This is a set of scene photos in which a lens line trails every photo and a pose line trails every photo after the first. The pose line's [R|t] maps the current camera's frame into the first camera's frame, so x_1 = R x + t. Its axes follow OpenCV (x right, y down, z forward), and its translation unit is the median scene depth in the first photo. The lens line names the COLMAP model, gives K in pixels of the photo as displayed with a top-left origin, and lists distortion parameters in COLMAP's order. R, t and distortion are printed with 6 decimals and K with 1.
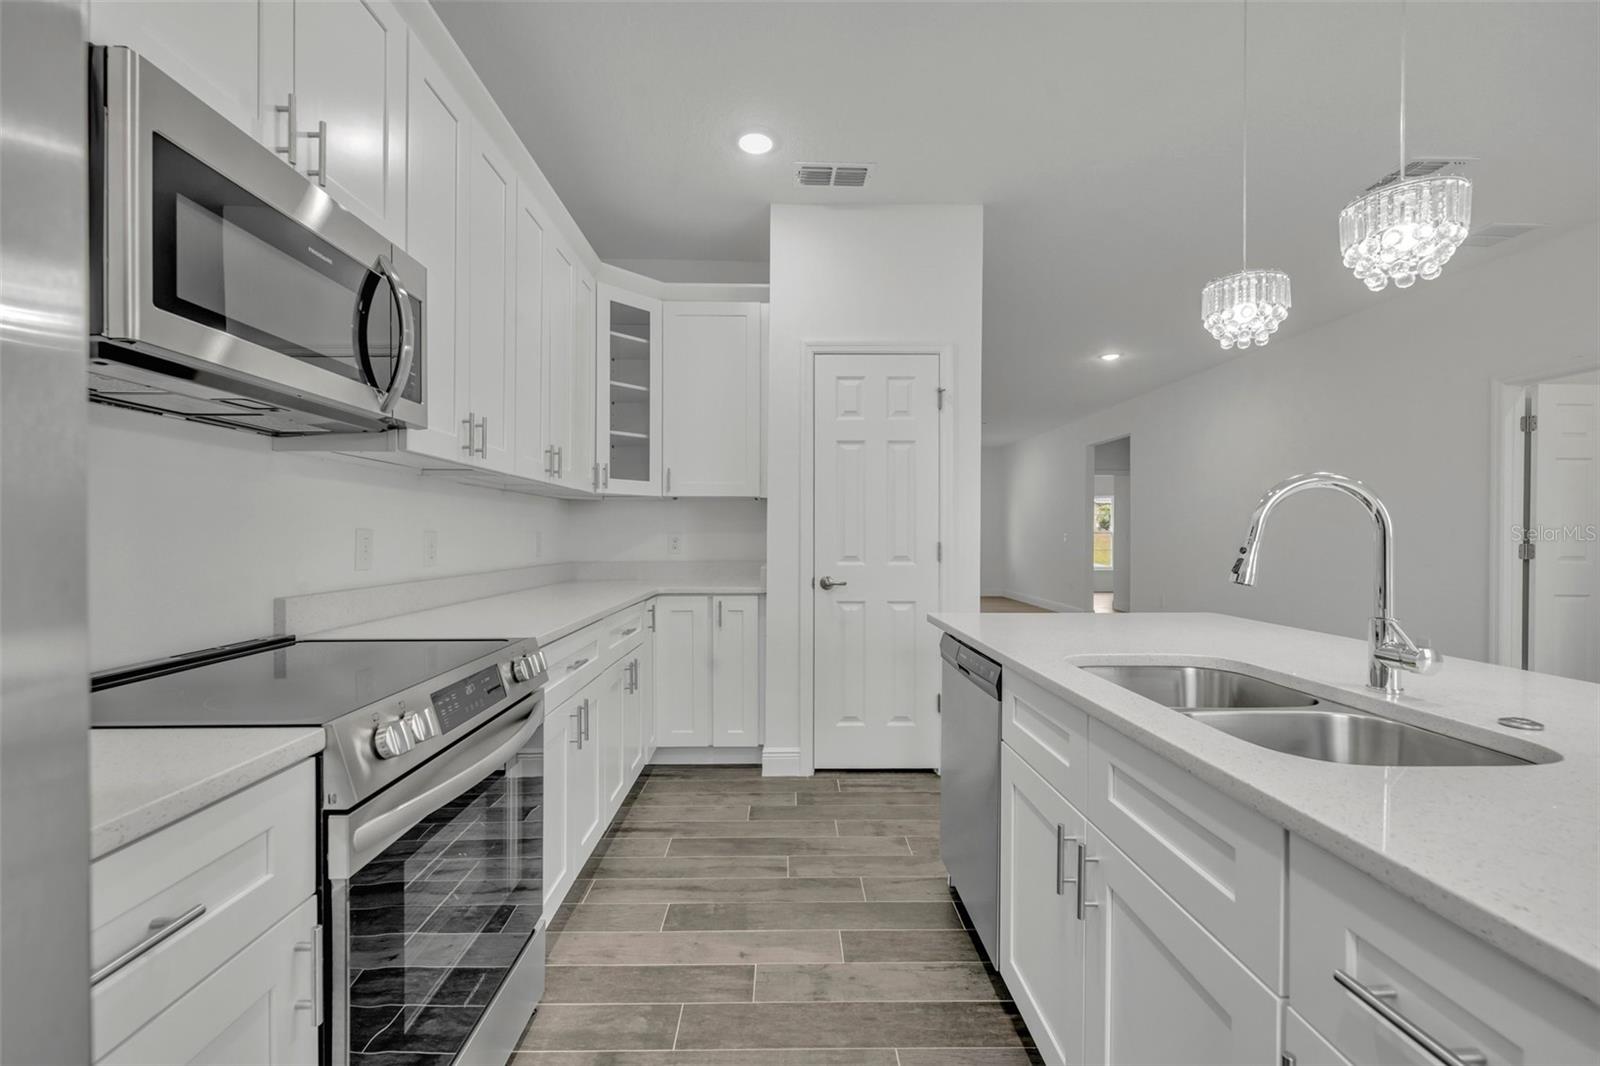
lens RADIAL K [[629.8, 0, 812.5], [0, 629.8, 538.1], [0, 0, 1]] dist [-0.001354, 0.001005]
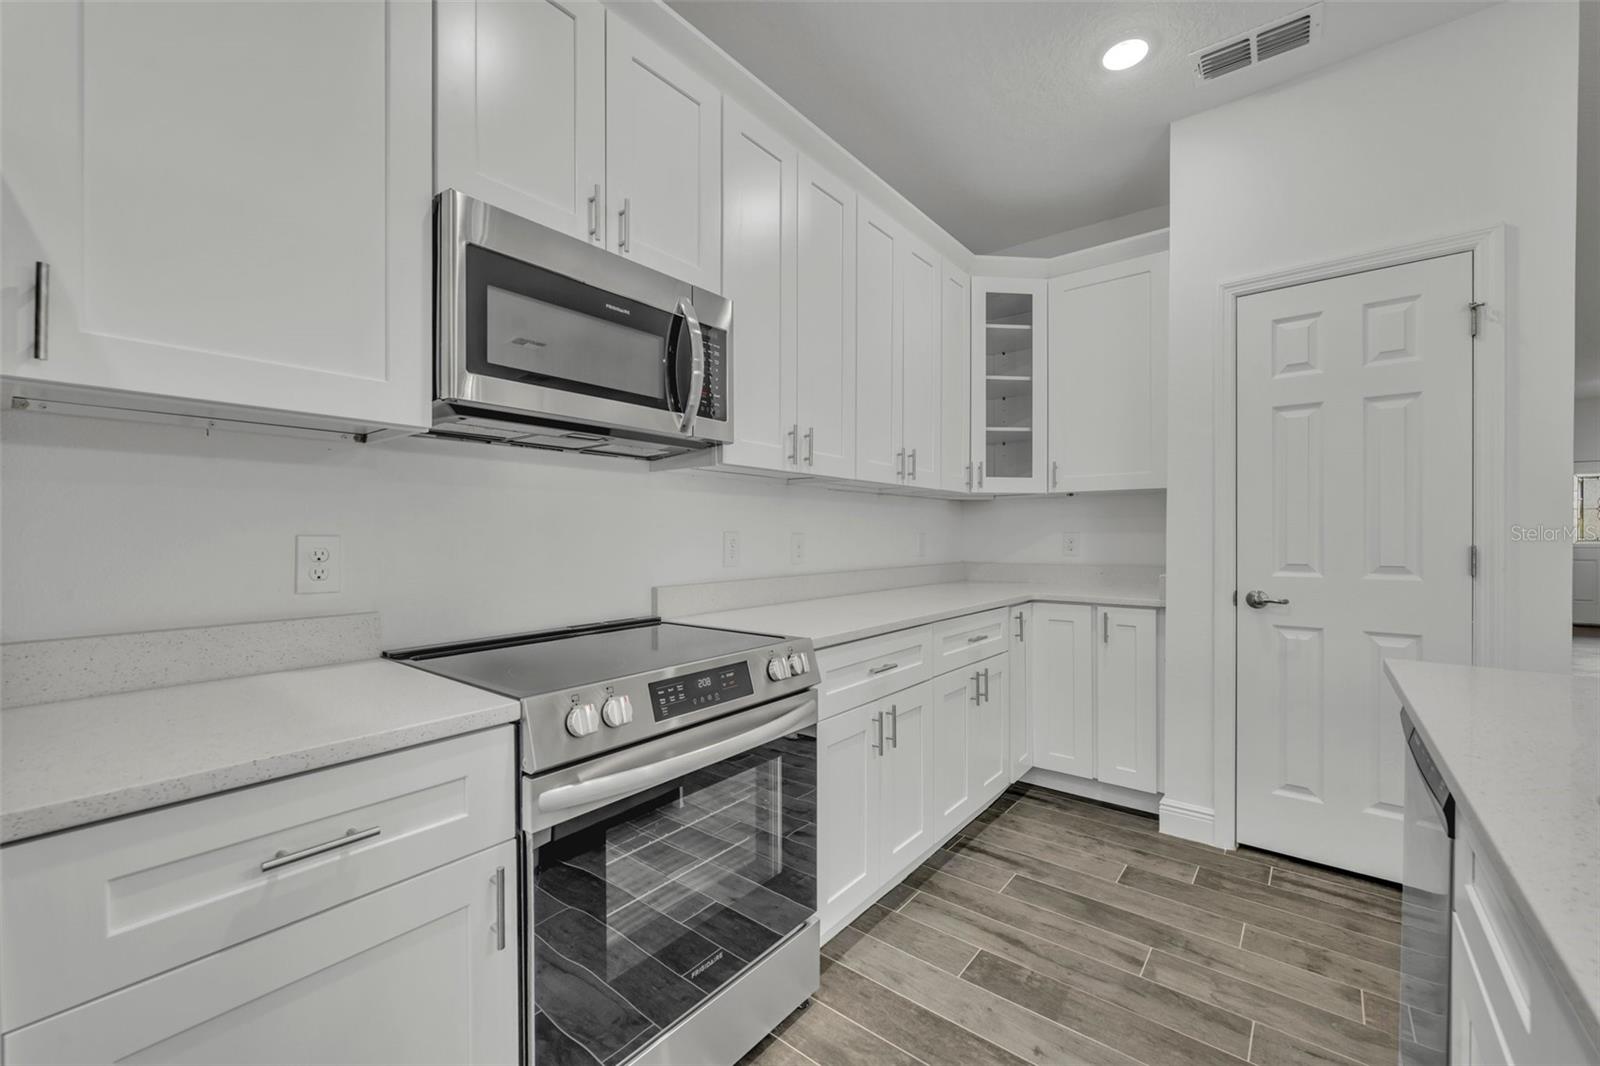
lens RADIAL K [[629.8, 0, 810.1], [0, 629.8, 538.6], [0, 0, 1]] dist [-0.001354, 0.001005]
pose [[0.776683, 0.001159, -0.629891, 0.110507], [-0.000220, 0.999999, 0.001569, -0.002521], [0.629892, -0.001079, 0.776682, 0.115403]]
